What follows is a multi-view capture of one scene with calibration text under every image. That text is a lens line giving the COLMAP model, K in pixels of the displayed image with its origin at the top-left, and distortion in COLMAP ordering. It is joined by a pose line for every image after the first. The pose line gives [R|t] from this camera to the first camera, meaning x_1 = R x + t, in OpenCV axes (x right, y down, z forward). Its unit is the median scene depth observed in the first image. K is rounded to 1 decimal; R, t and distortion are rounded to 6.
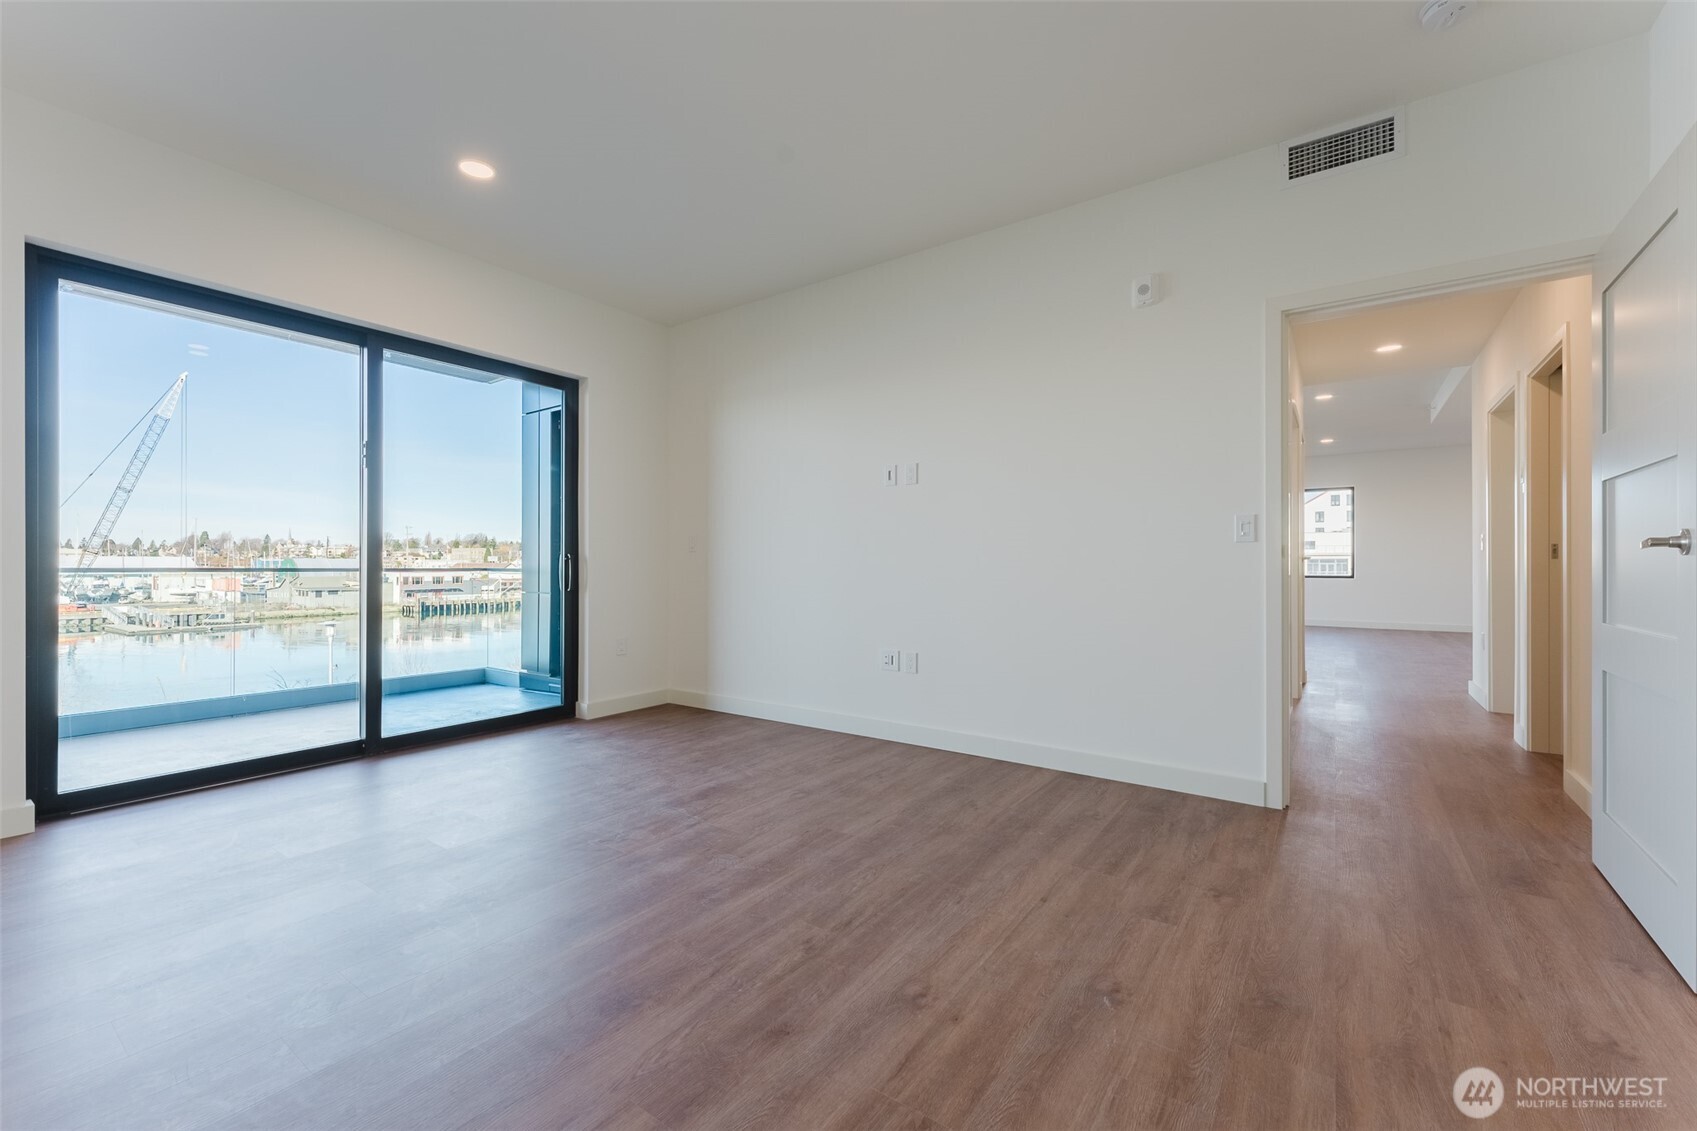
lens RADIAL K [[694.9, 0, 833.8], [0, 694.9, 562.6], [0, 0, 1]] dist [0.001138, 0.000105]
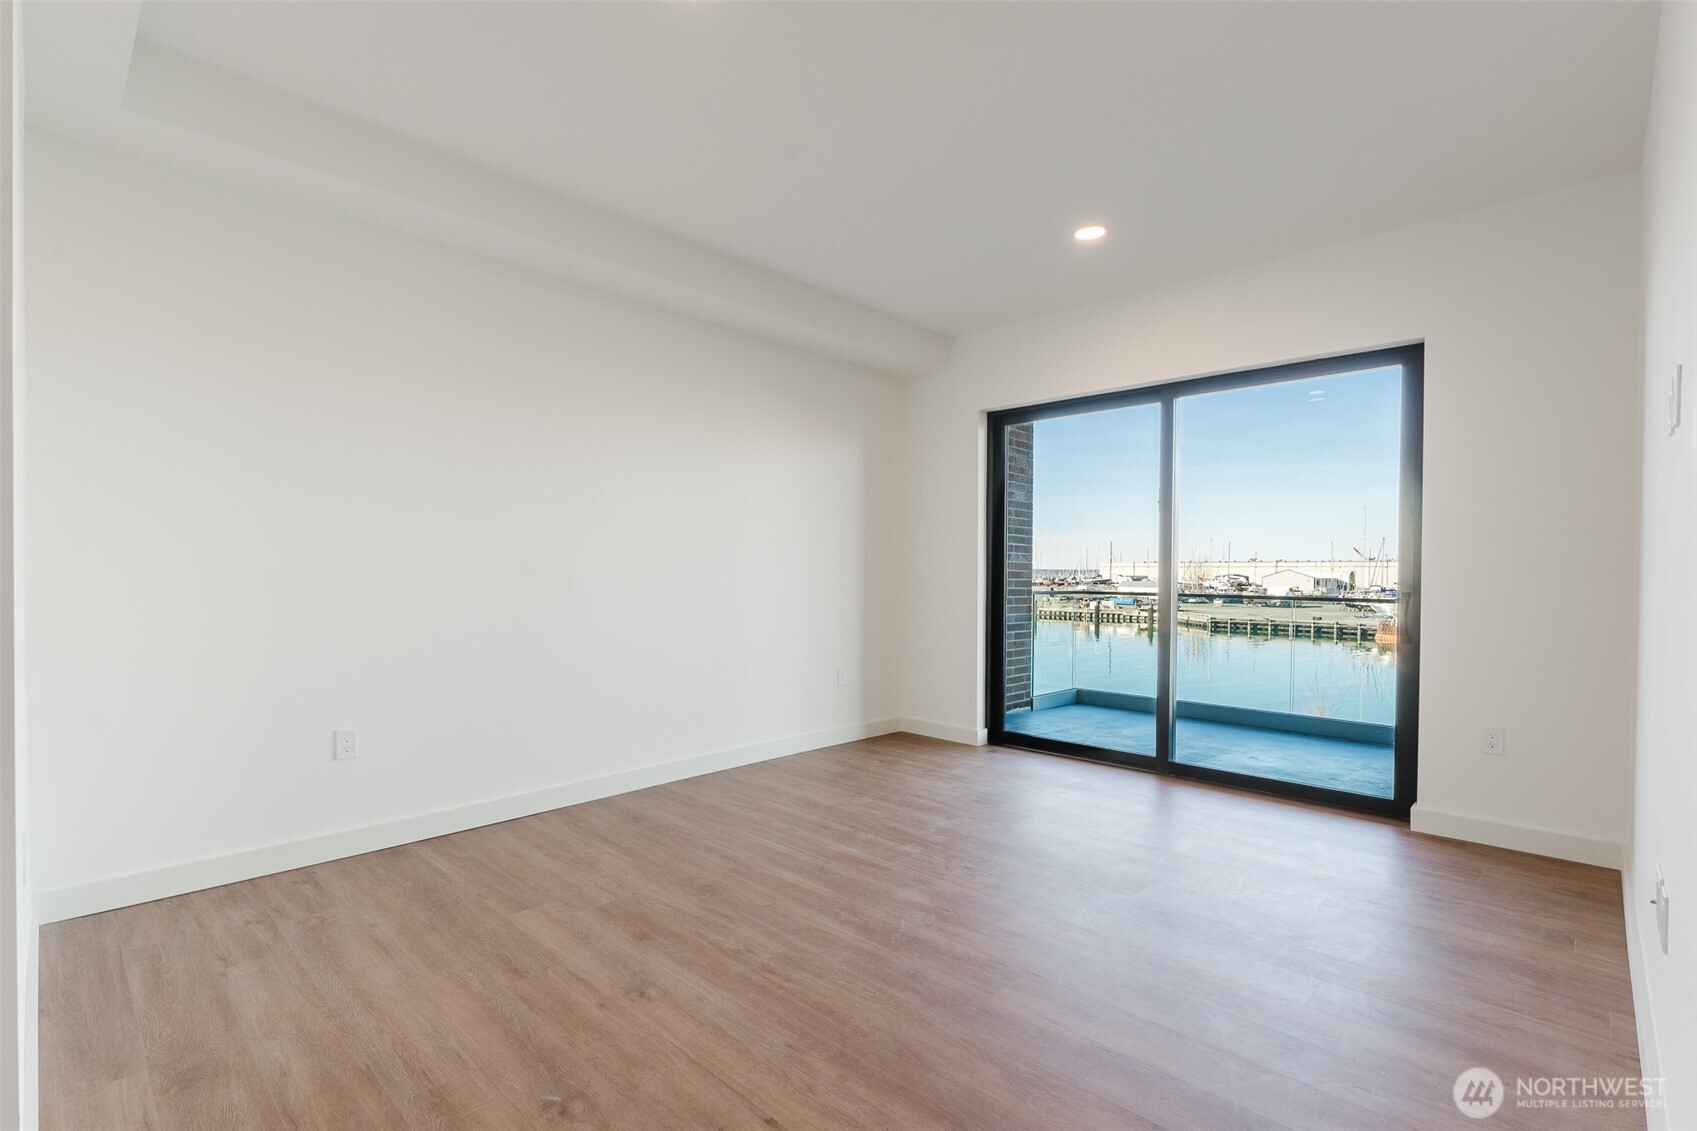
lens RADIAL K [[773.8, 0, 853.6], [0, 773.8, 586.2], [0, 0, 1]] dist [-0.001154, -0.000529]
pose [[-0.133372, 0.017017, -0.990920, 0.772490], [-0.002794, 0.999842, 0.017546, -0.050323], [0.991062, 0.005109, -0.133304, 0.867479]]
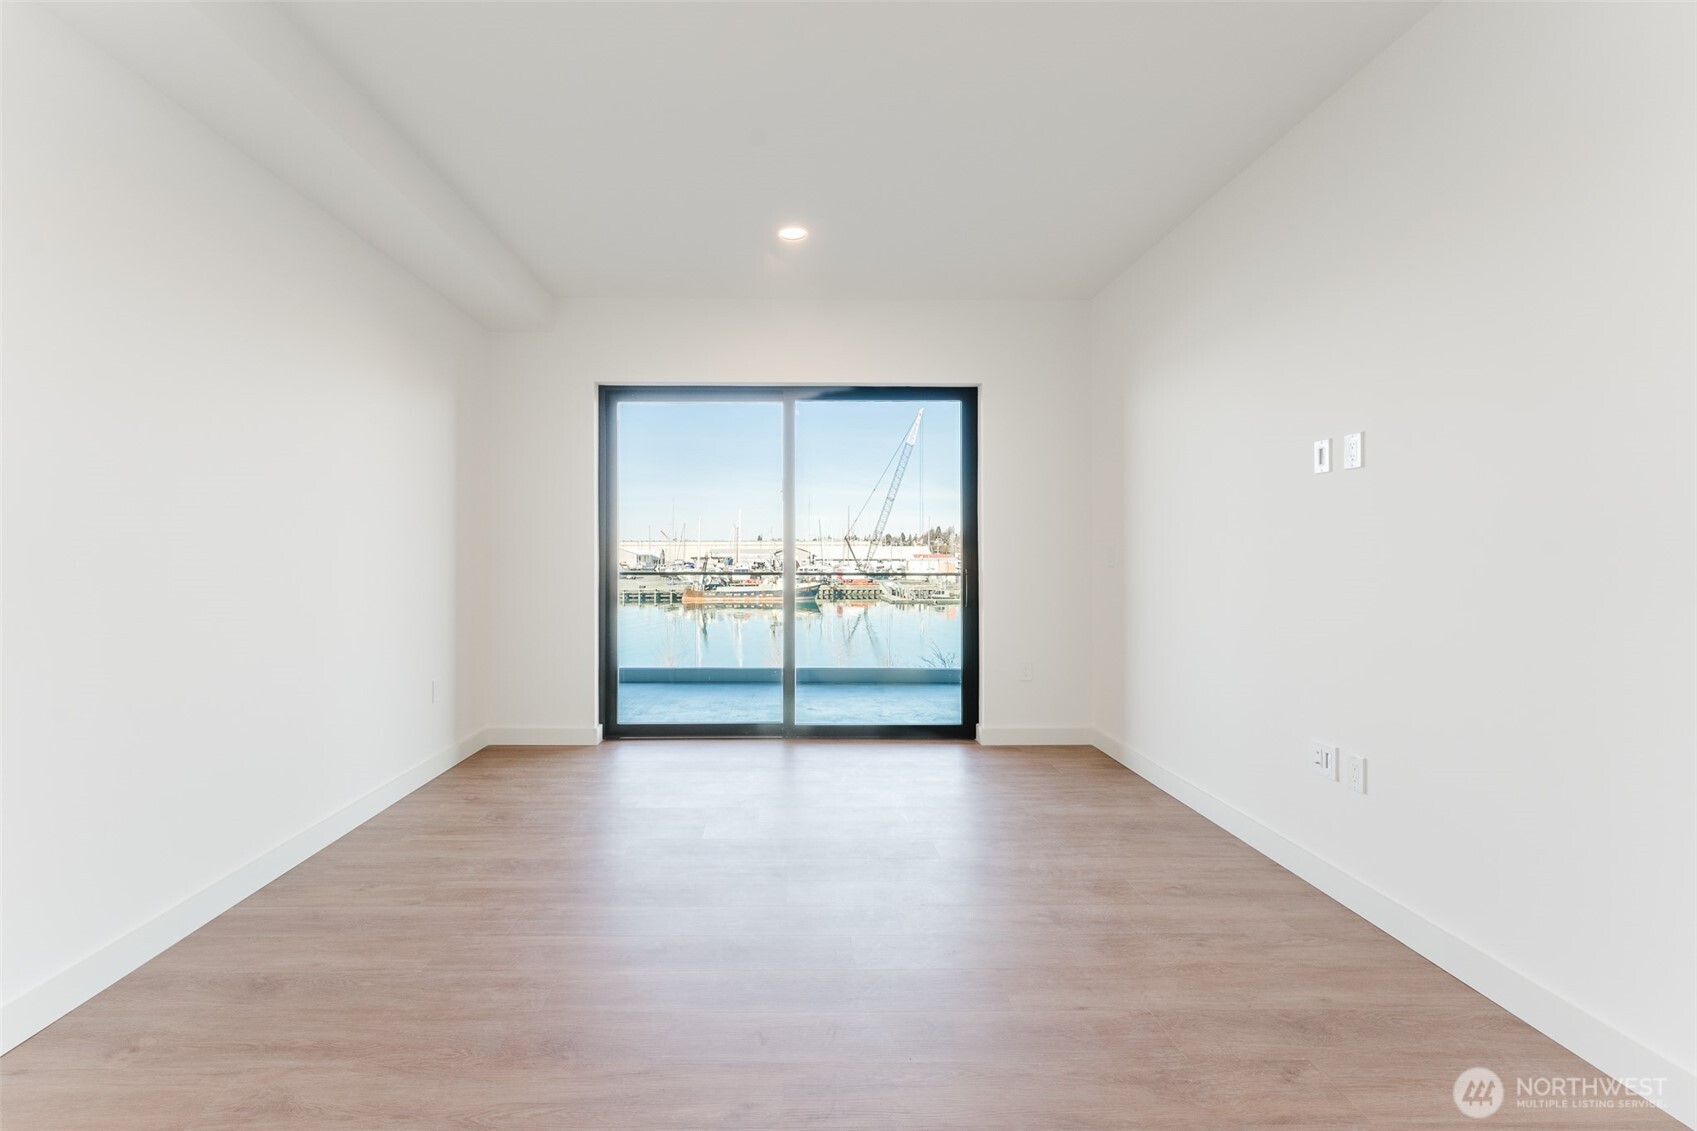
lens RADIAL K [[701.6, 0, 798.0], [0, 701.6, 550.3], [0, 0, 1]] dist [0.000590, -0.000016]
pose [[0.593461, -0.002409, -0.804859, 0.423456], [0.003496, 0.999994, -0.000415, -0.063257], [0.804855, -0.002567, 0.593466, 0.367564]]
